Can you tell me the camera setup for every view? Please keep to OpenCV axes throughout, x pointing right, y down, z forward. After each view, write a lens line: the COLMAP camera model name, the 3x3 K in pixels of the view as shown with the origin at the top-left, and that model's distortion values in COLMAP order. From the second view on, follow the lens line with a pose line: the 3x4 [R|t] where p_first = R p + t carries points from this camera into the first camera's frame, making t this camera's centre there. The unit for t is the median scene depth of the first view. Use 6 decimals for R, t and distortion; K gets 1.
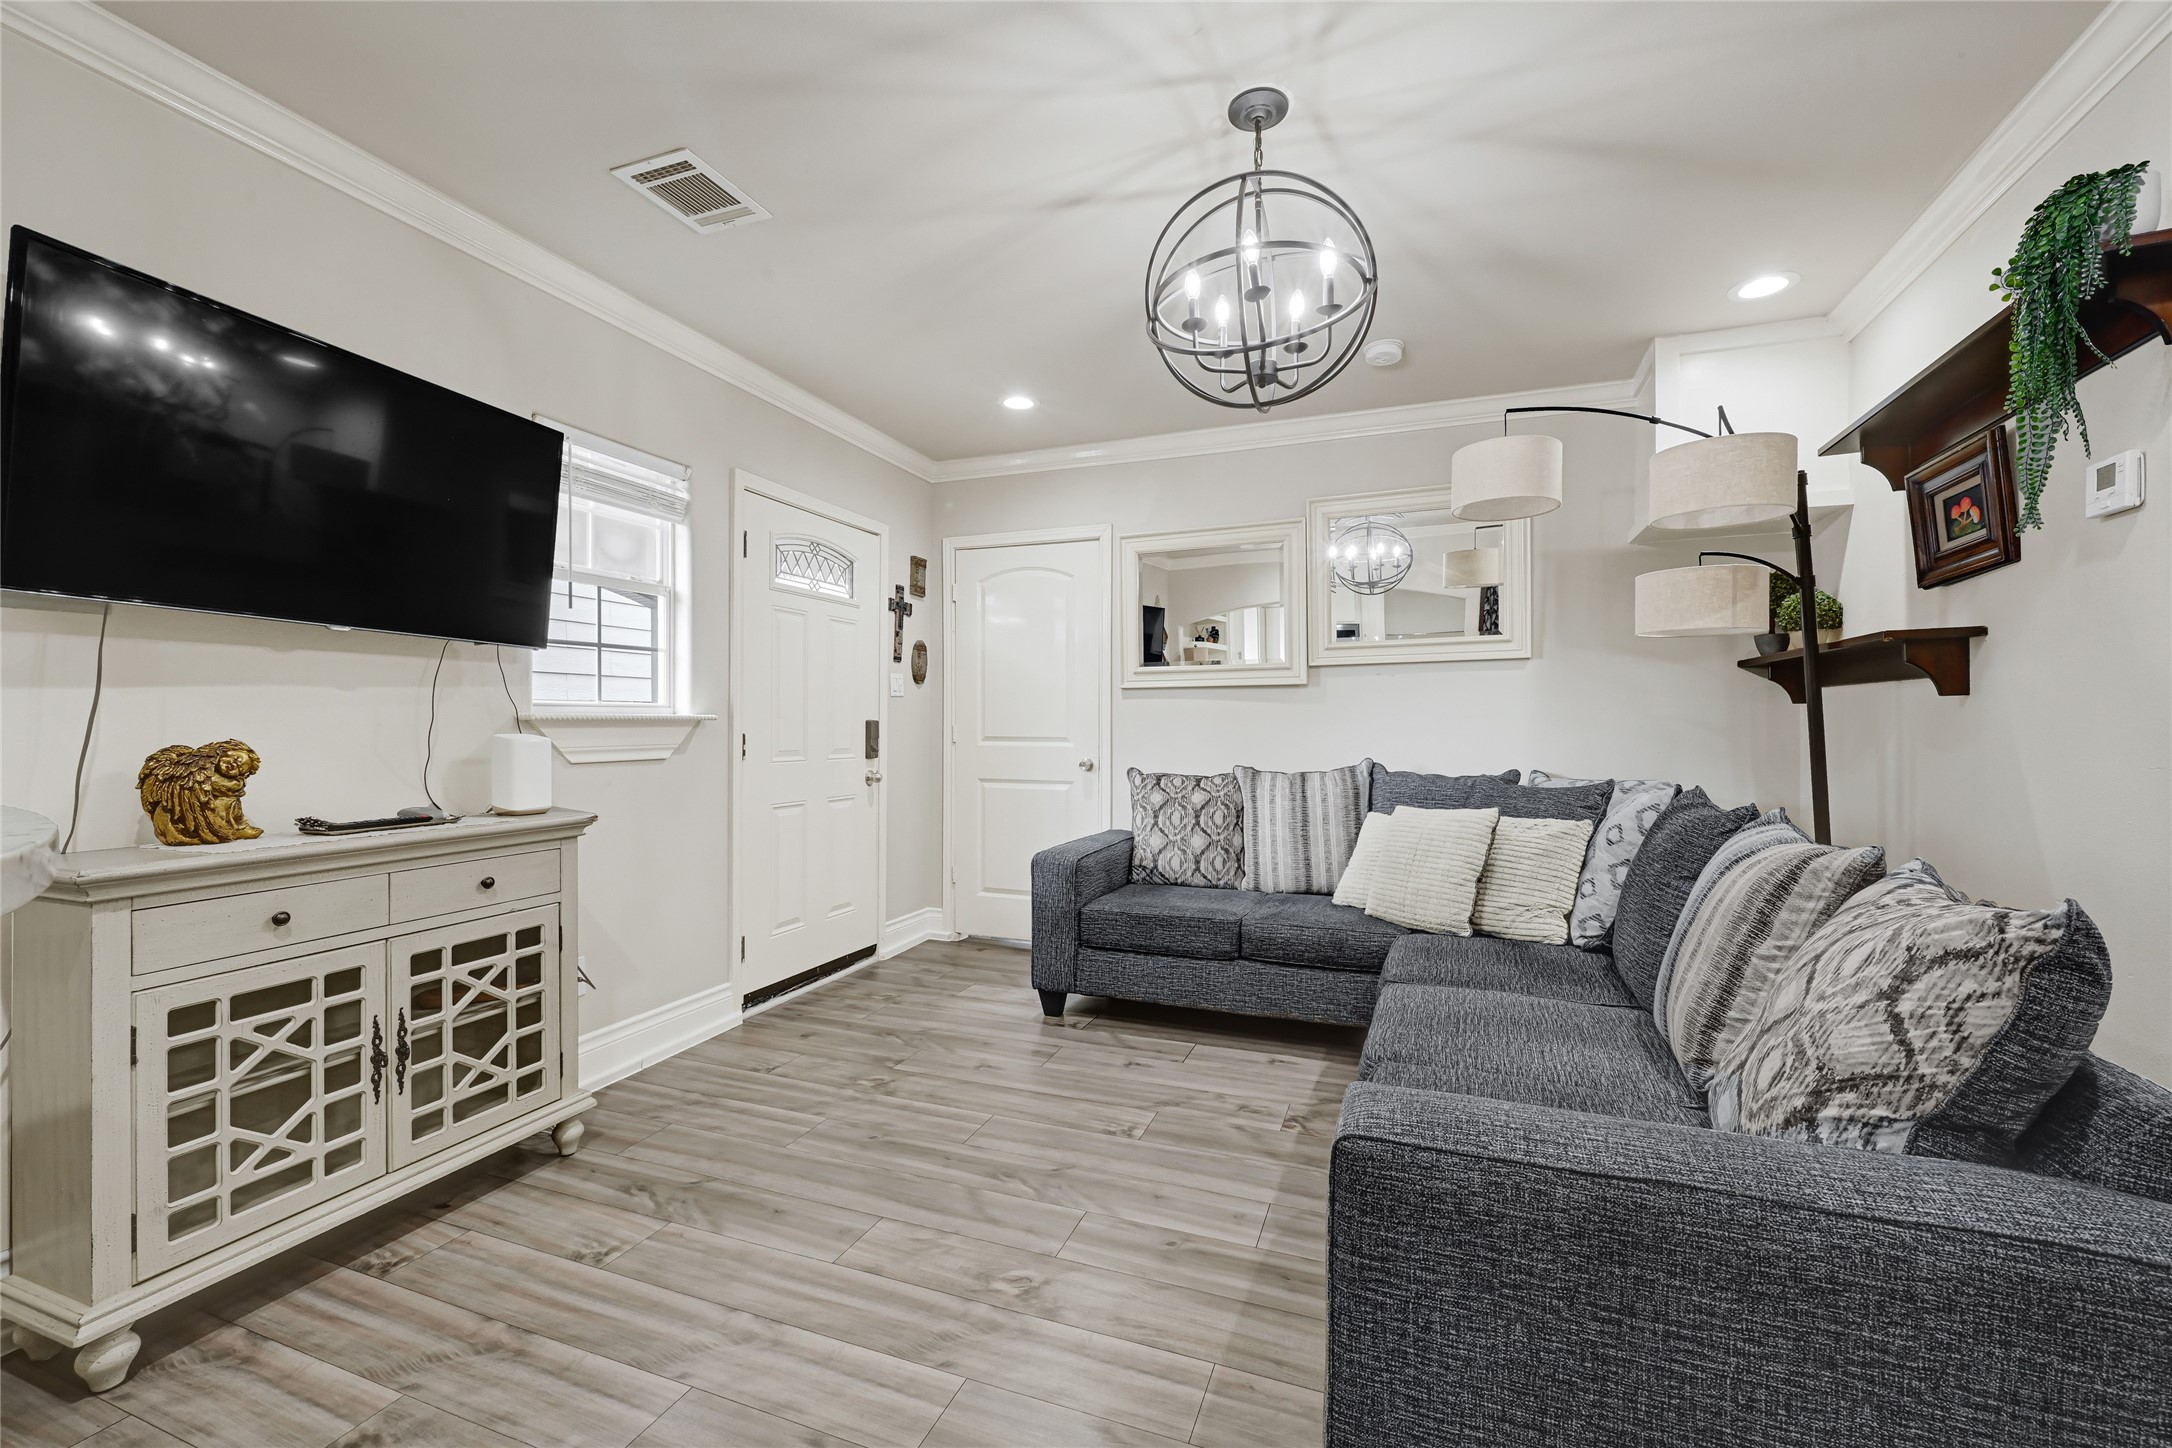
lens RADIAL K [[889.7, 0, 1089.1], [0, 889.7, 721.6], [0, 0, 1]] dist [0.000930, 0.001175]
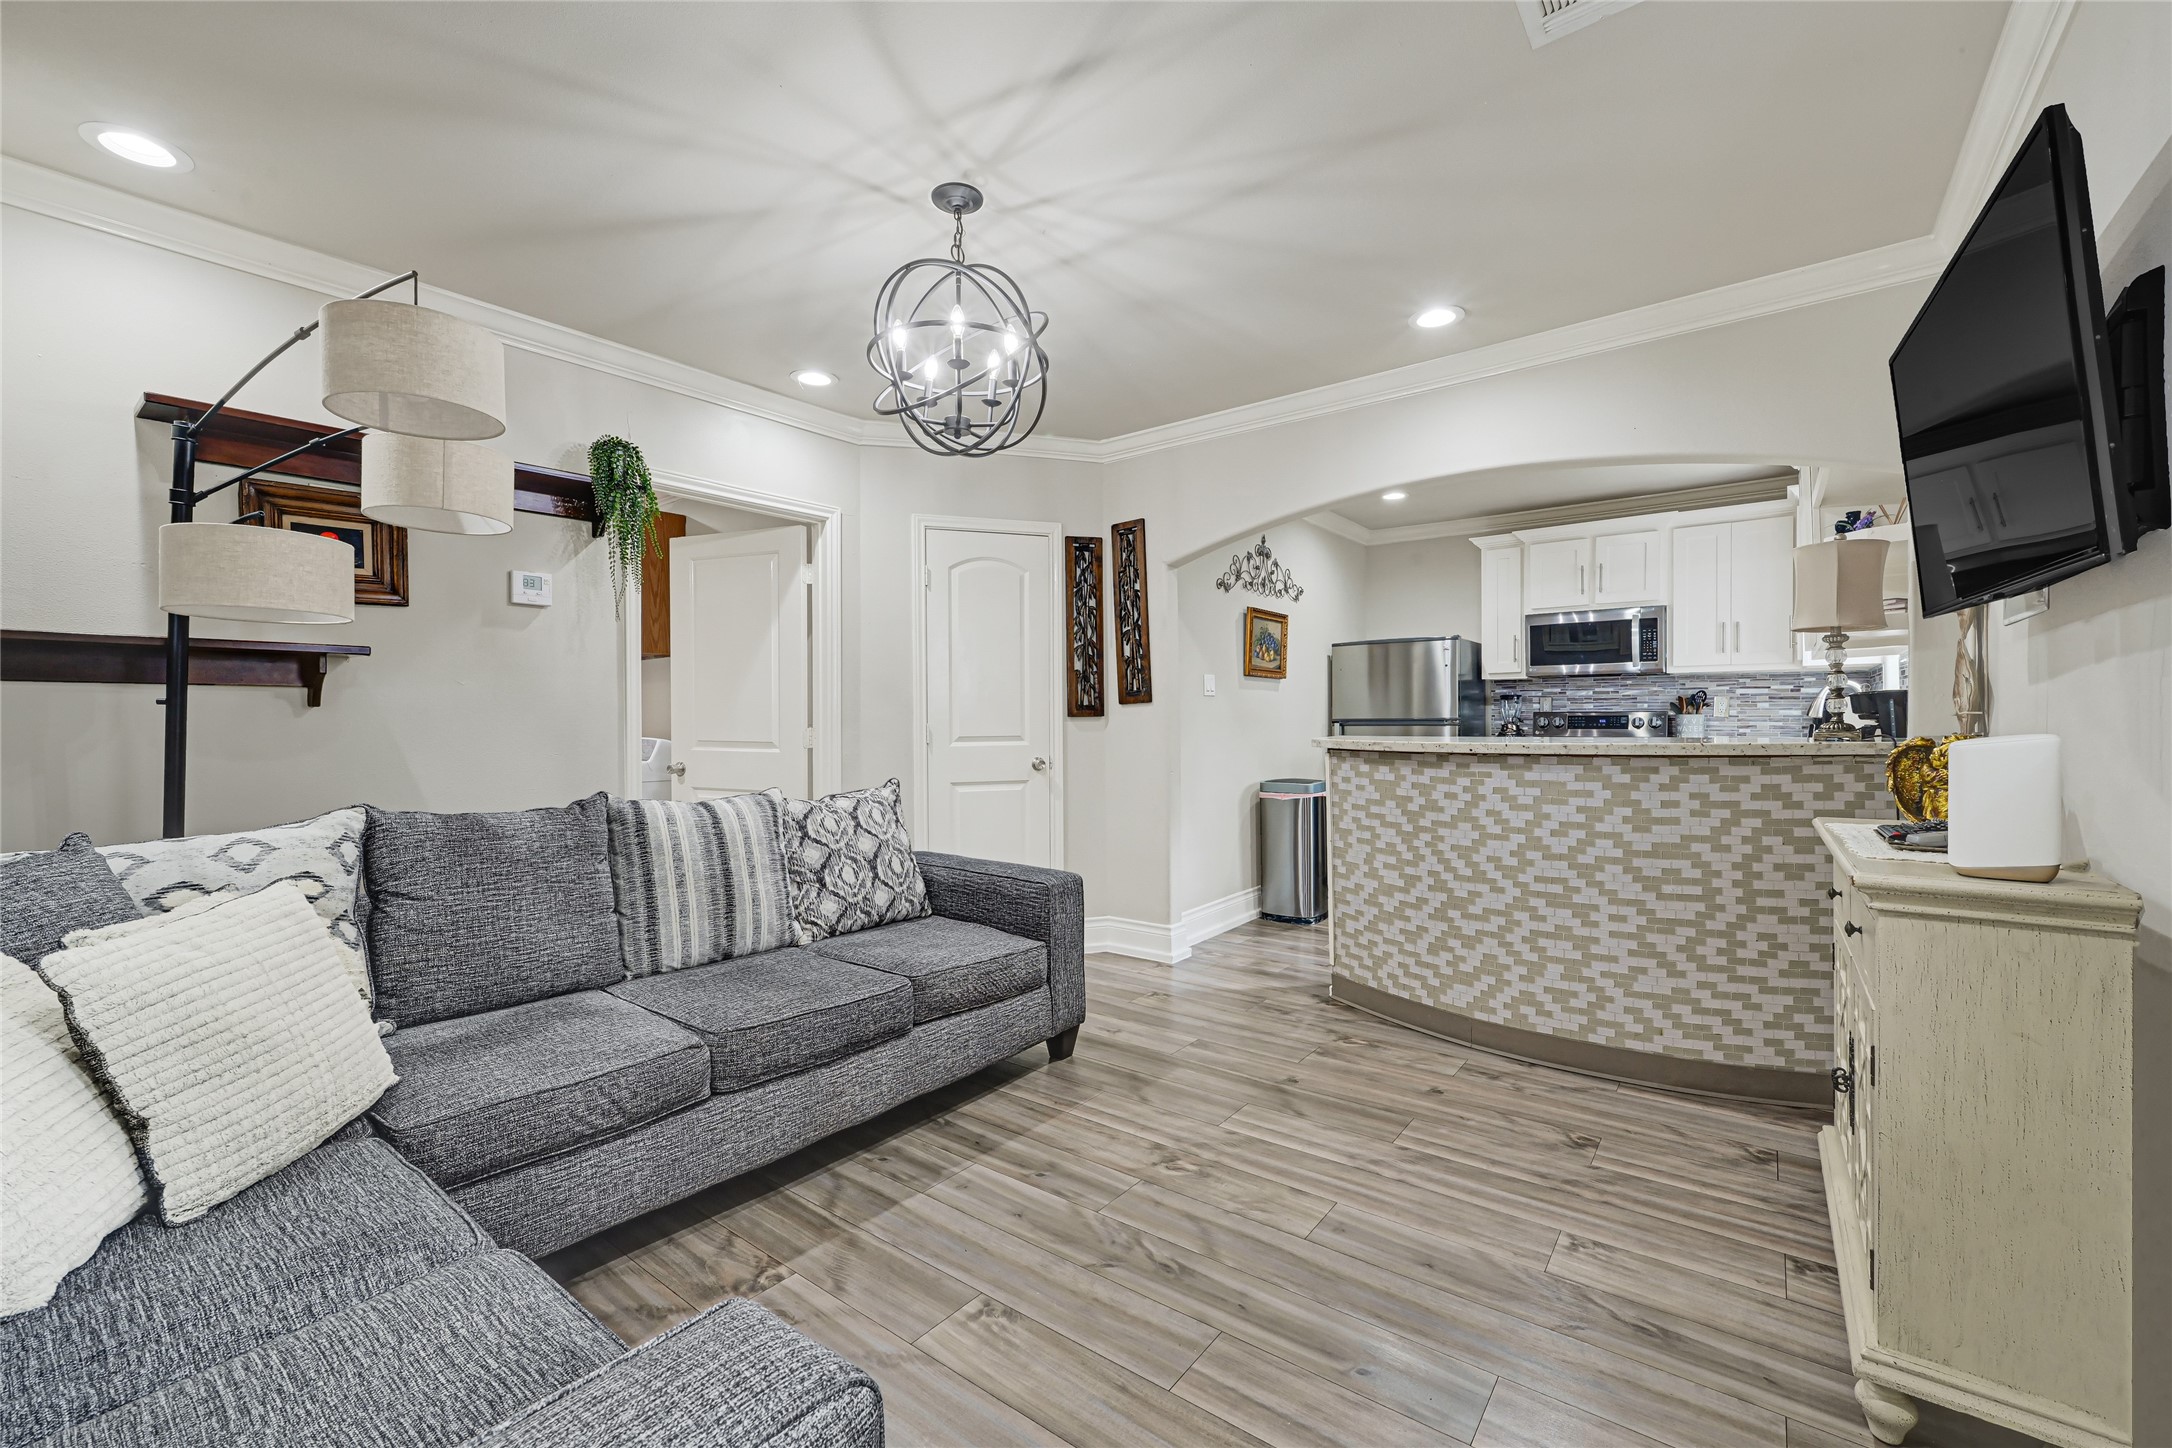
lens RADIAL K [[889.7, 0, 1090.5], [0, 889.7, 722.6], [0, 0, 1]] dist [0.000930, 0.001175]
pose [[-0.961065, 0.010669, 0.276116, -0.290027], [0.008859, 0.999930, -0.007802, 0.008483], [-0.276180, -0.005052, -0.961093, 2.052947]]
